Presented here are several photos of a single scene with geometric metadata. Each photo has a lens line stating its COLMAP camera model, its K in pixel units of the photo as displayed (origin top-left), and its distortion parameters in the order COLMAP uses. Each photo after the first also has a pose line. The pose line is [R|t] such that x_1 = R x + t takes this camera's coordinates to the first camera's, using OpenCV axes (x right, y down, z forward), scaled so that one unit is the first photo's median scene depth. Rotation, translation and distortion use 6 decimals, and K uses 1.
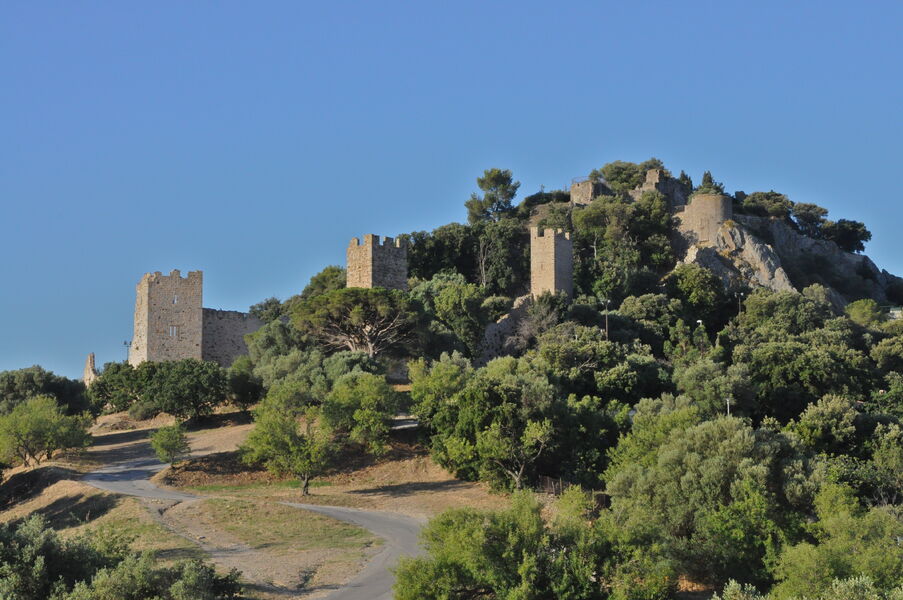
lens RADIAL K [[806.2, 0, 451.2], [0, 806.2, 300.5], [0, 0, 1]] dist [-0.069583, 0.072598]
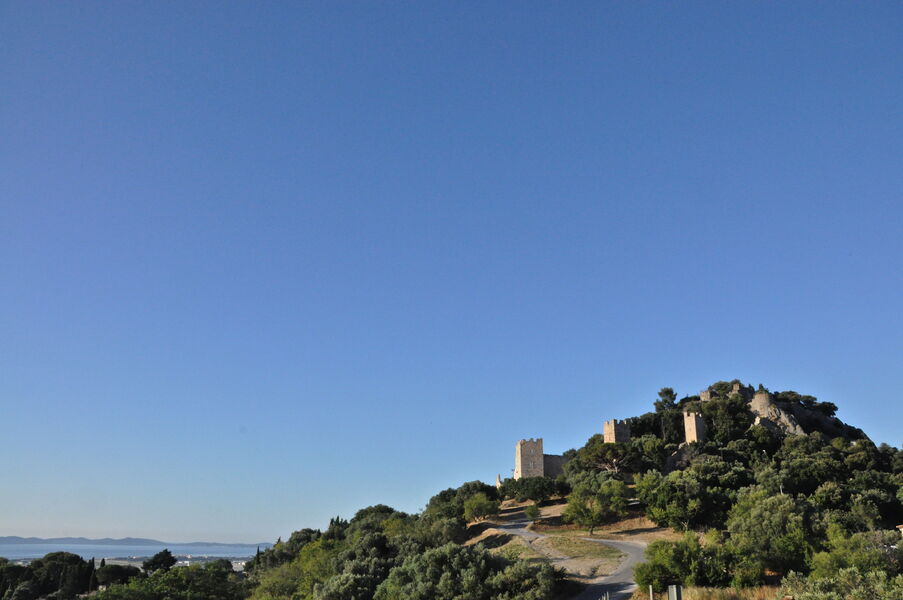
lens RADIAL K [[806.2, 0, 450.7], [0, 806.2, 301.8], [0, 0, 1]] dist [-0.069583, 0.072598]
pose [[0.957896, -0.087320, -0.273517, 0.118163], [0.028433, 0.976798, -0.212267, 0.067341], [0.285706, 0.195552, 0.938153, -1.411087]]
